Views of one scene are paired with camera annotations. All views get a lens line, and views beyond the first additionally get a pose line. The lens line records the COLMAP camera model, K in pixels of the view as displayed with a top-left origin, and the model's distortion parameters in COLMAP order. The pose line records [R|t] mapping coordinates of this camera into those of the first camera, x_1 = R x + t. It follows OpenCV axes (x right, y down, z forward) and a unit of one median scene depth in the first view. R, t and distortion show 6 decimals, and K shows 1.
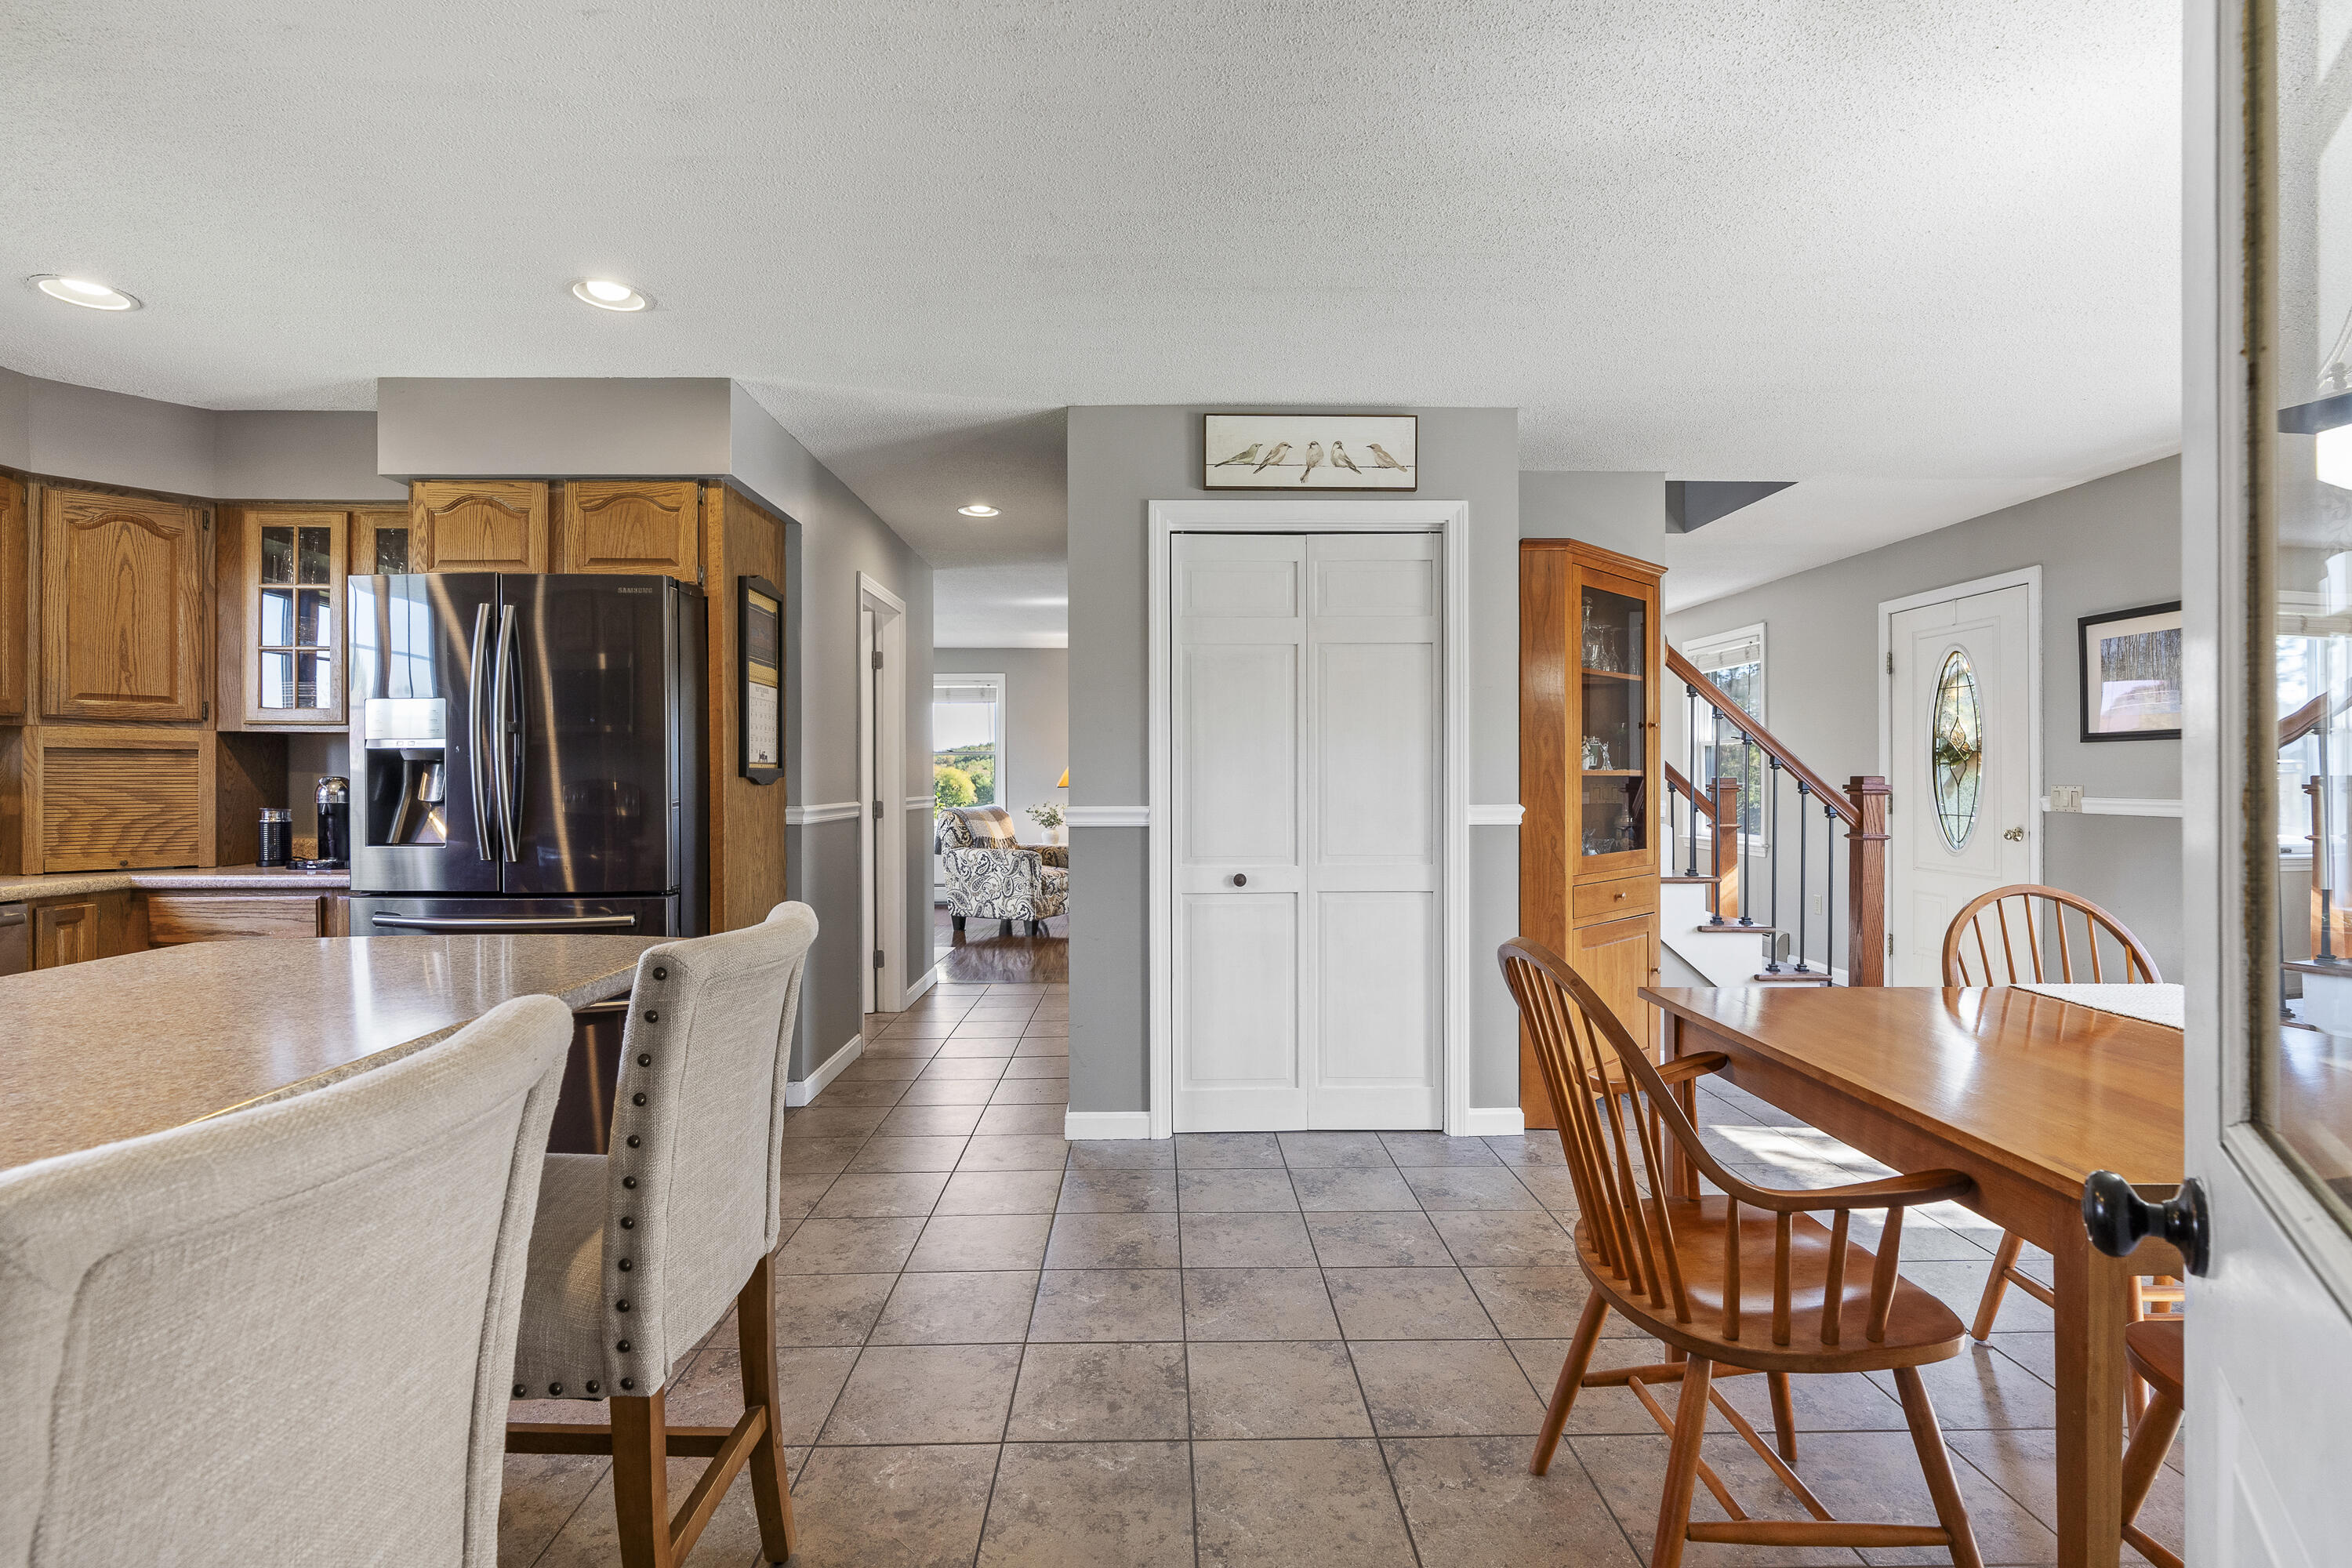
lens RADIAL K [[1078.3, 0, 1177.4], [0, 1078.3, 779.6], [0, 0, 1]] dist [-0.004038, 0.000098]
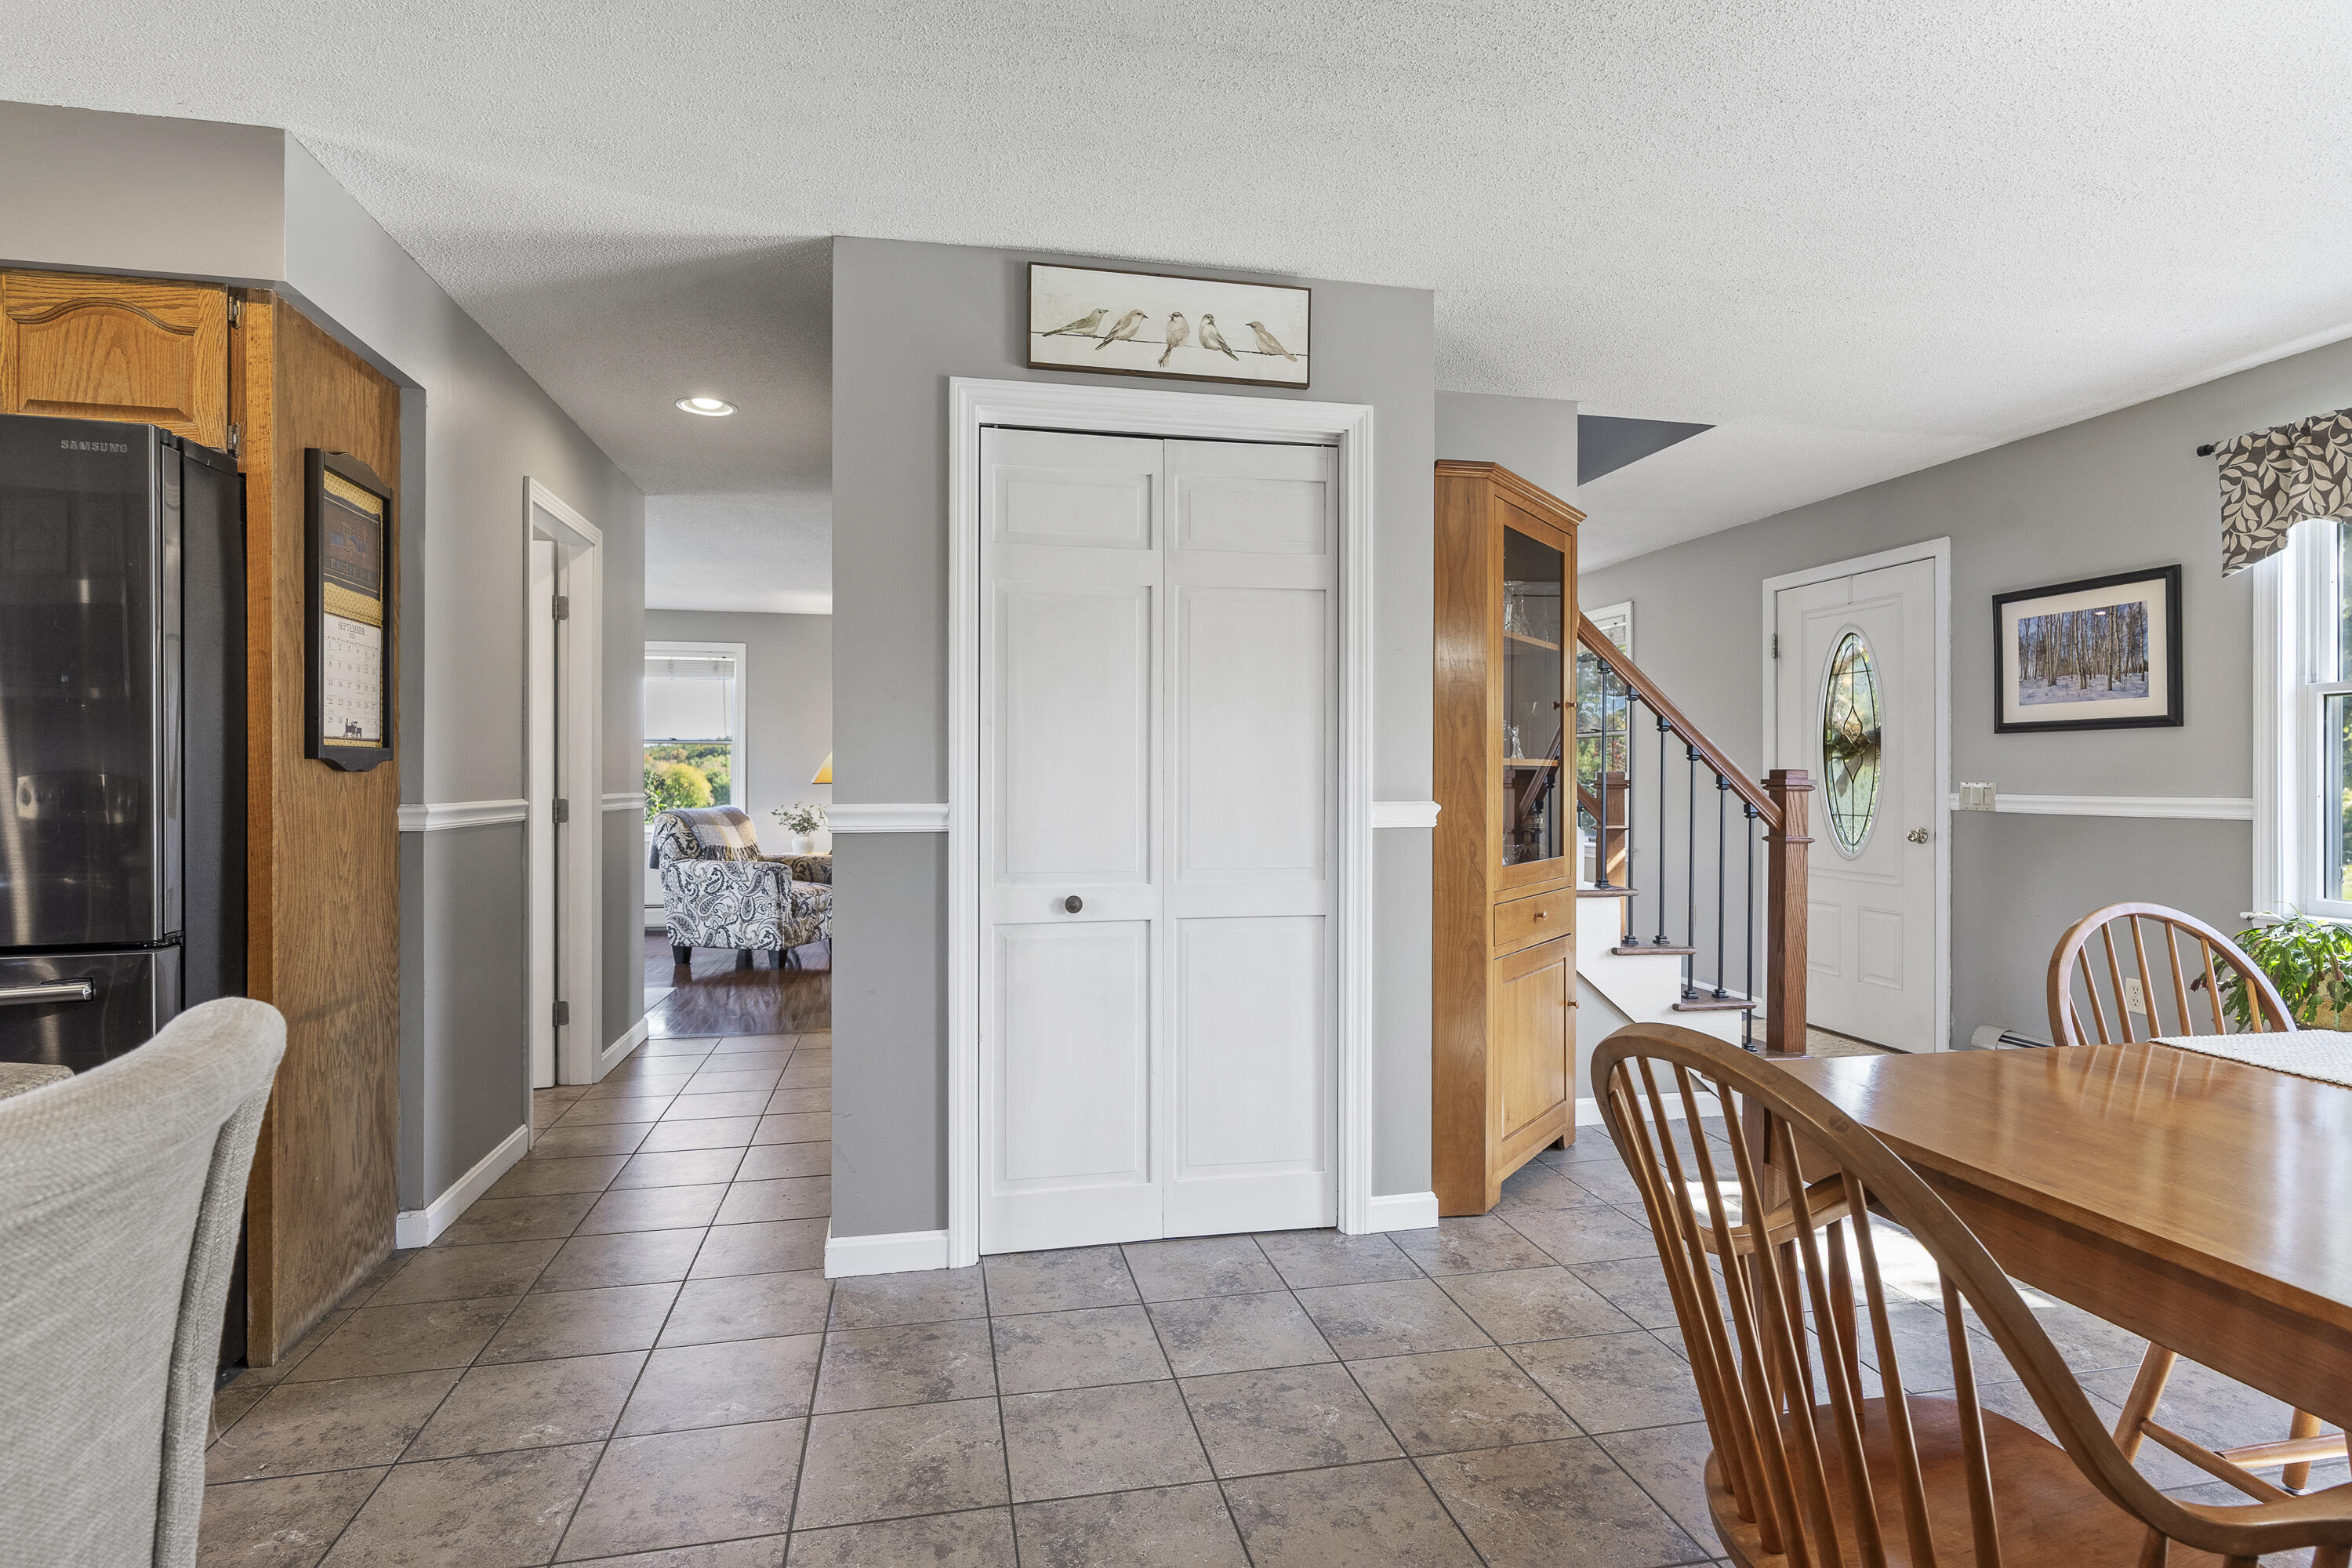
lens RADIAL K [[1172.4, 0, 1174.9], [0, 1172.4, 777.6], [0, 0, 1]] dist [-0.005924, -0.000224]
pose [[0.981913, 0.003764, 0.189297, -0.025708], [-0.003396, 0.999992, -0.002267, 0.008489], [-0.189304, 0.001584, 0.981917, 0.205070]]
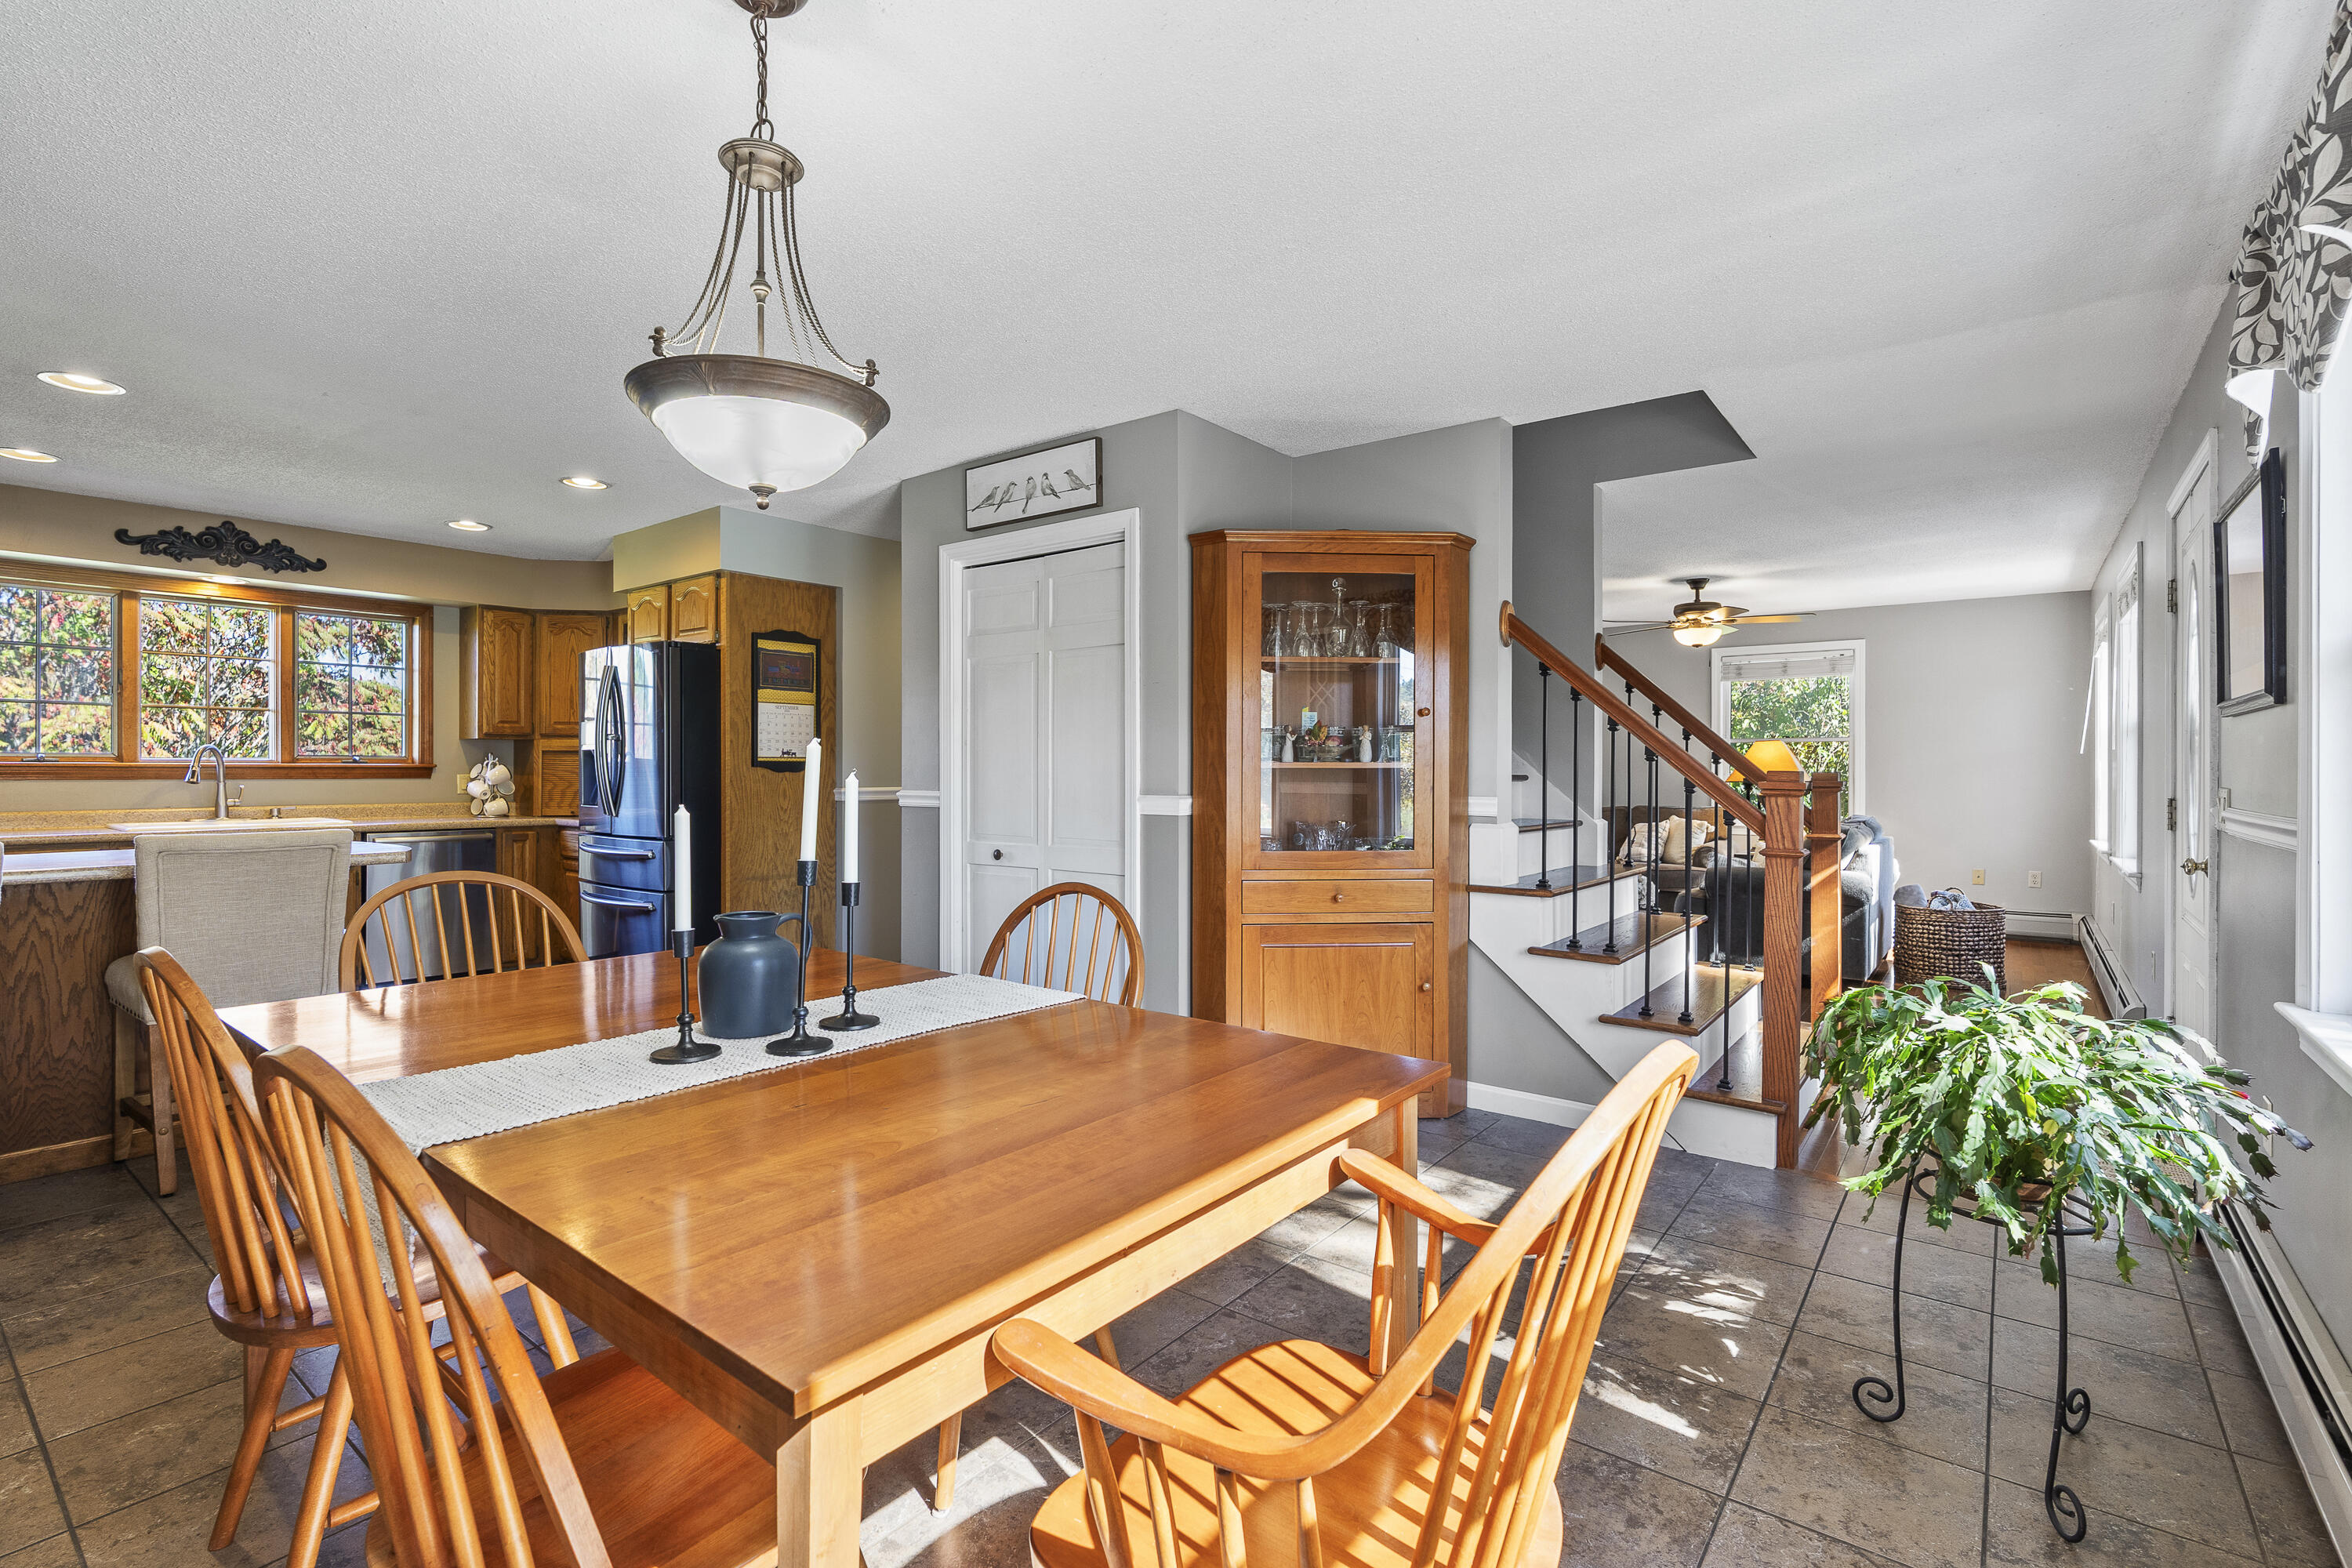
lens RADIAL K [[1078.3, 0, 1158.2], [0, 1078.3, 774.1], [0, 0, 1]] dist [-0.004038, 0.000098]
pose [[0.773625, 0.007706, -0.633597, 0.945823], [-0.005095, 0.999969, 0.005941, -0.004159], [0.633623, -0.001368, 0.773641, 0.193561]]
